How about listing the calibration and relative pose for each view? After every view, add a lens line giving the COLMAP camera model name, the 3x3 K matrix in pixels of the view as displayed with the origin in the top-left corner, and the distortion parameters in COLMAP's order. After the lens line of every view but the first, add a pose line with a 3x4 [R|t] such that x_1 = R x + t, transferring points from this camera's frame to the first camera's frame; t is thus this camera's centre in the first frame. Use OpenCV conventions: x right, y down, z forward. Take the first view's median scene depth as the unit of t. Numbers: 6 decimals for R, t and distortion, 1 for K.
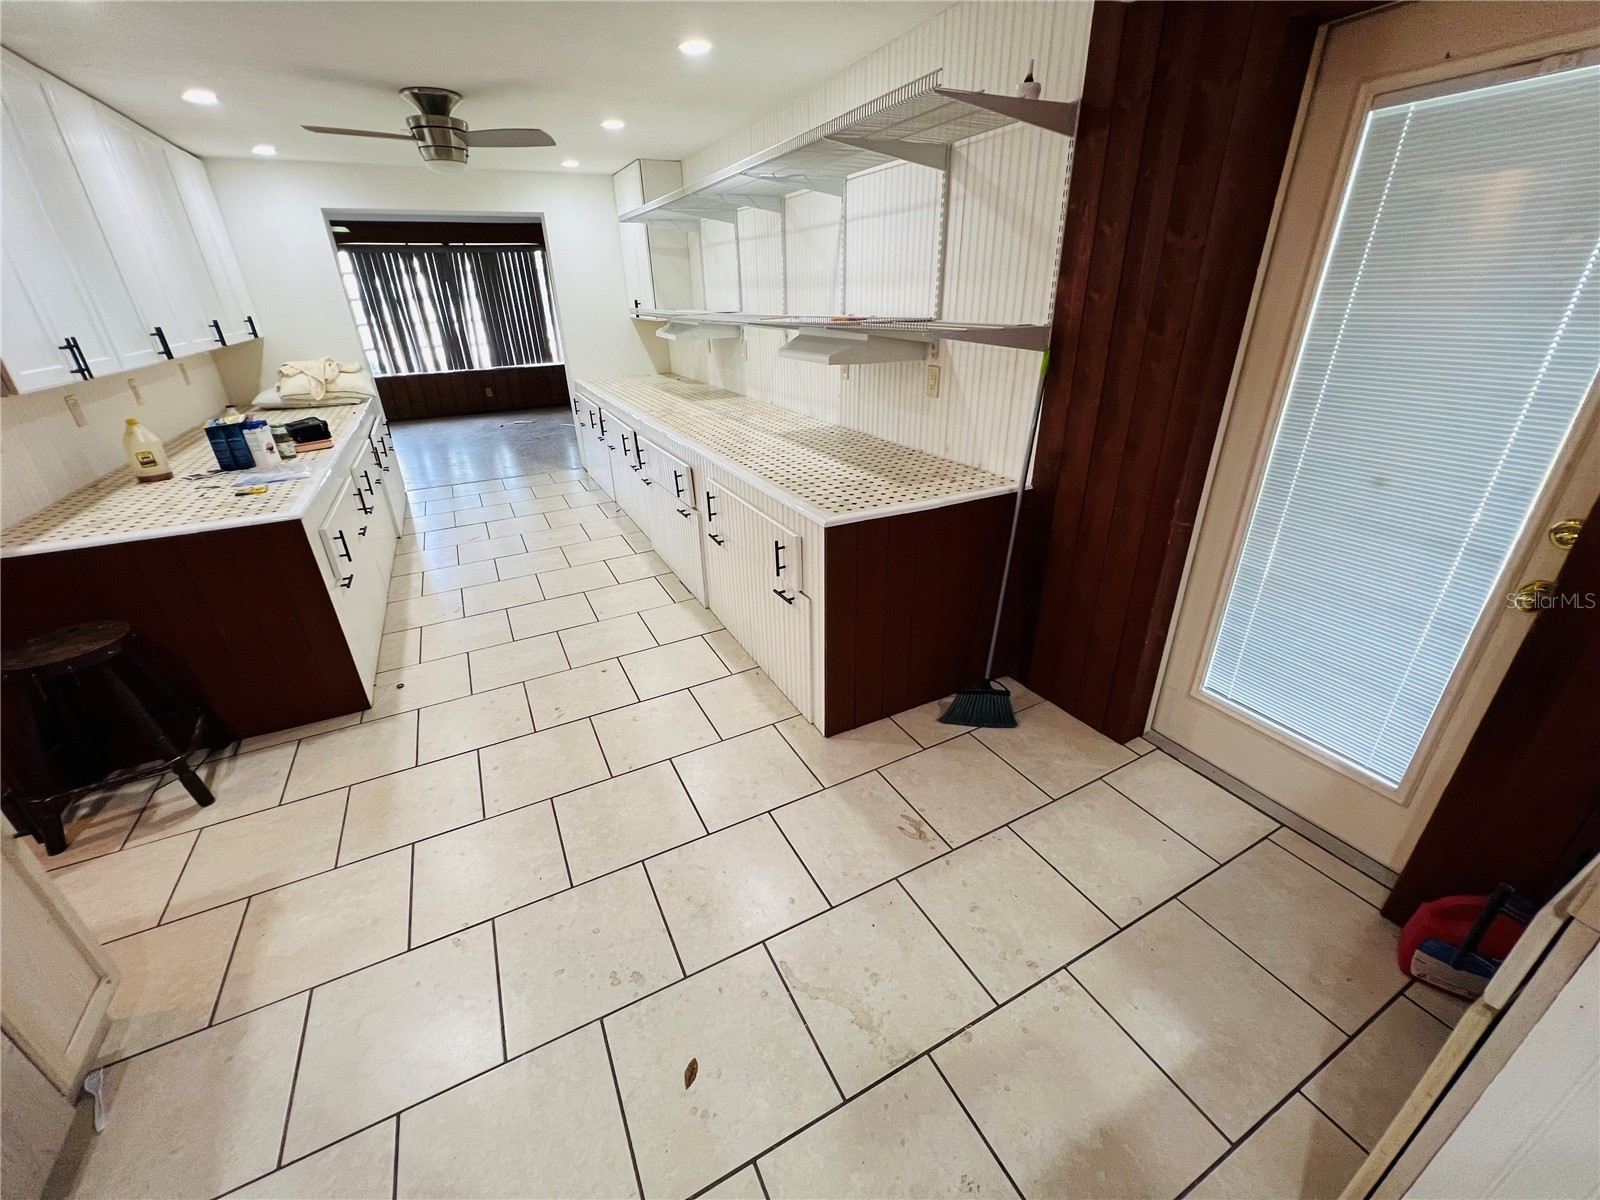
lens RADIAL K [[644.3, 0, 795.4], [0, 644.3, 598.9], [0, 0, 1]] dist [0.000250, 0.000620]
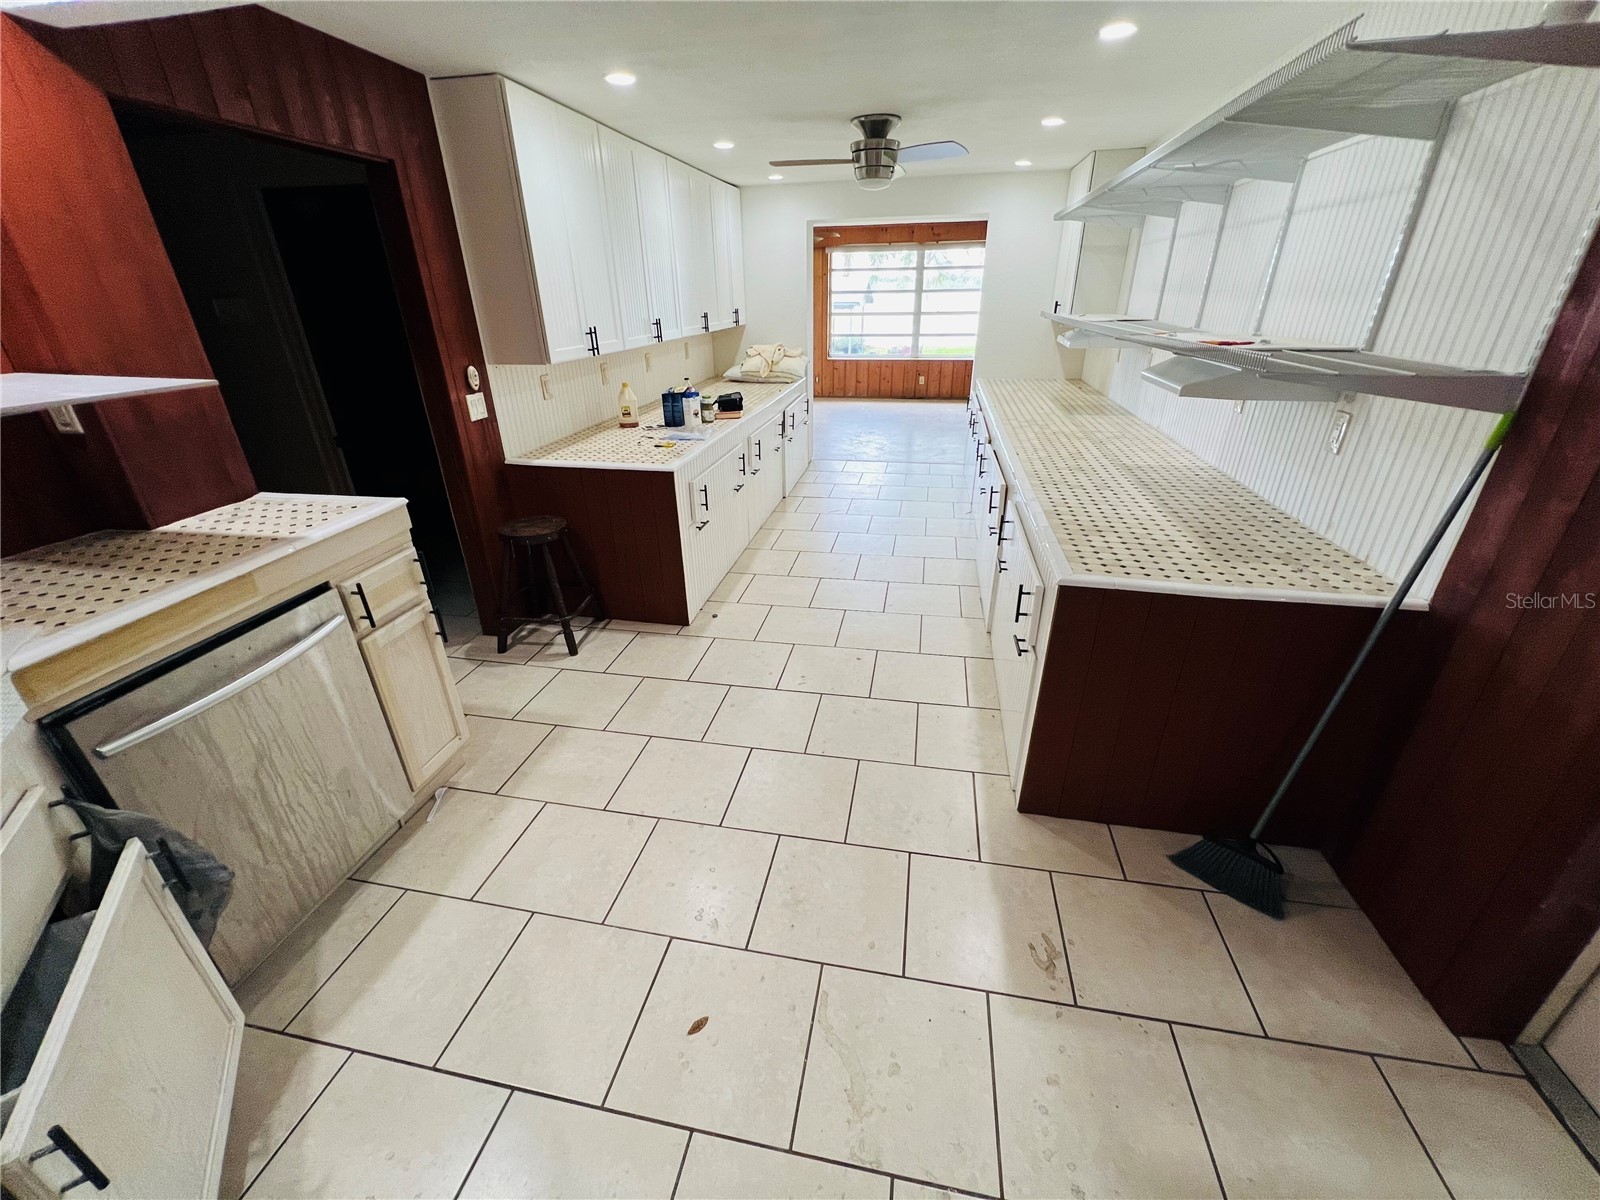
lens RADIAL K [[644.3, 0, 795.4], [0, 644.3, 598.9], [0, 0, 1]] dist [0.000250, 0.000620]
pose [[0.784636, 0.278736, -0.553762, 0.211773], [-0.271688, 0.957486, 0.096990, -0.066601], [0.557254, 0.074348, 0.827007, 0.069147]]
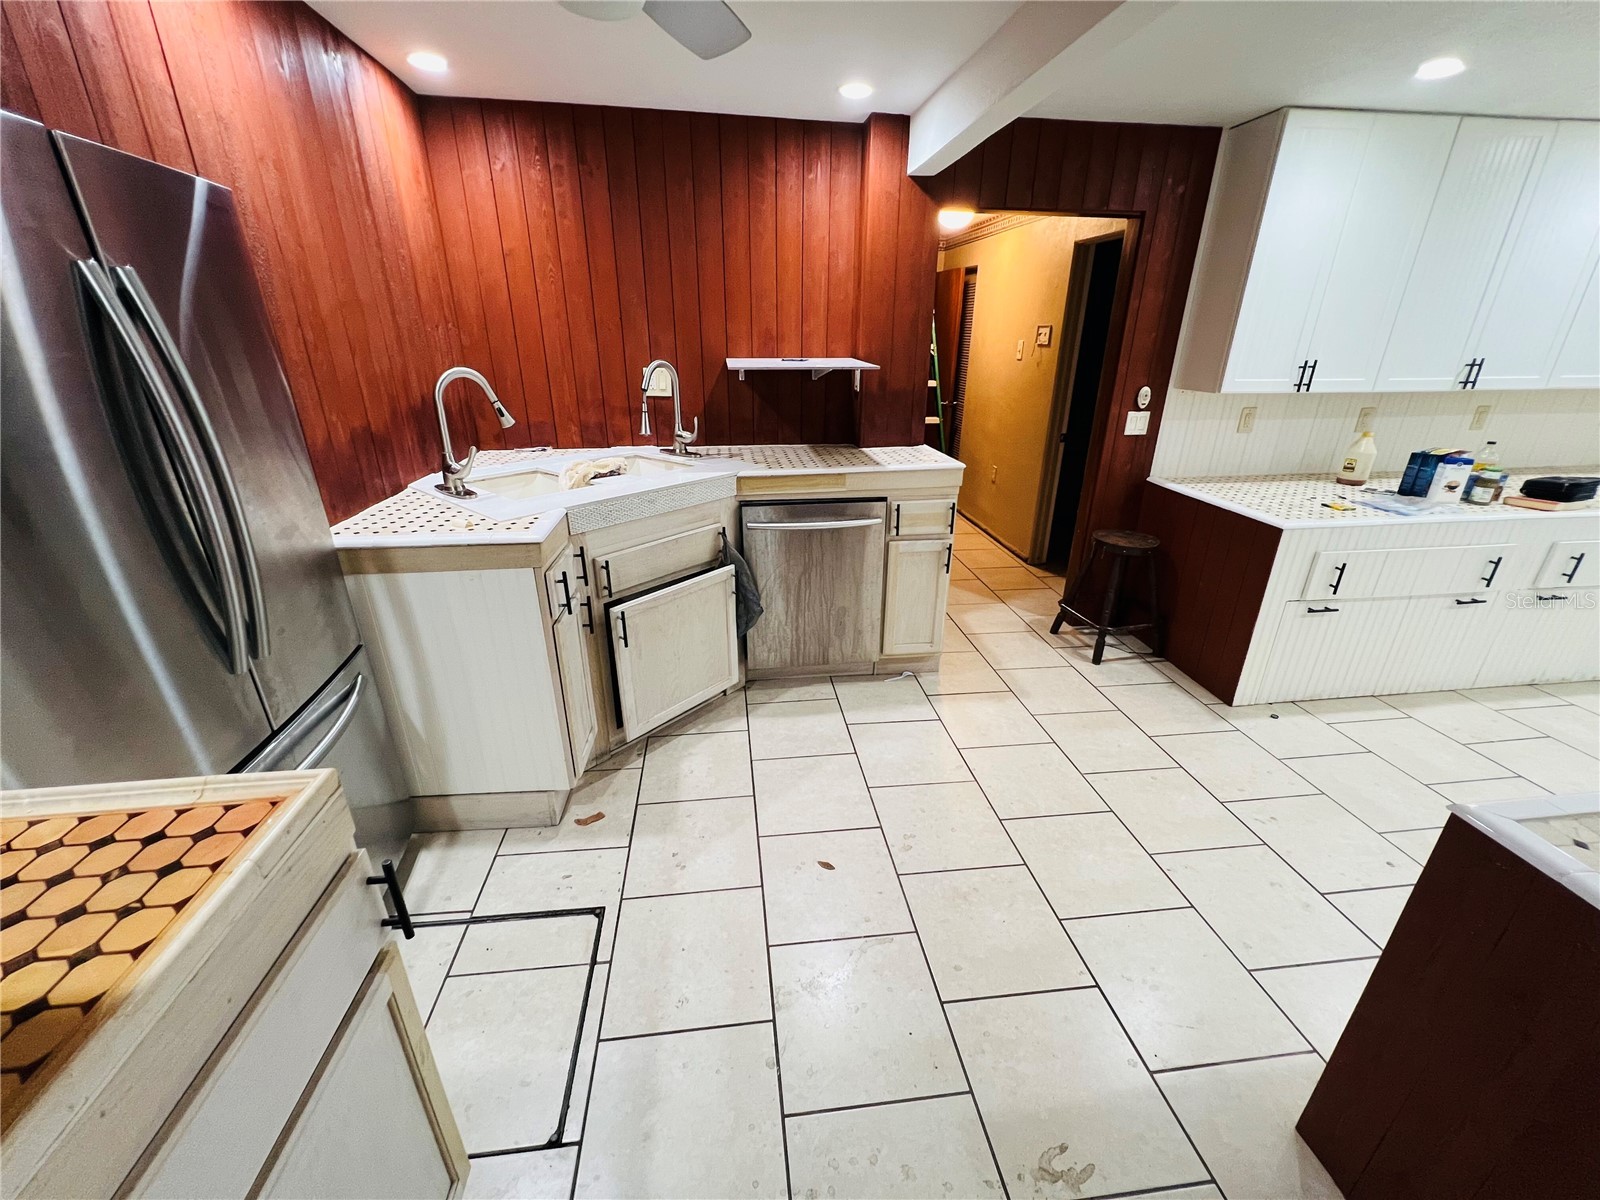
lens RADIAL K [[644.3, 0, 795.4], [0, 644.3, 598.9], [0, 0, 1]] dist [0.000250, 0.000620]
pose [[-0.345225, 0.378845, -0.858660, 0.491977], [-0.401087, 0.767597, 0.499925, -0.234971], [0.848498, 0.516984, -0.113044, 0.446568]]
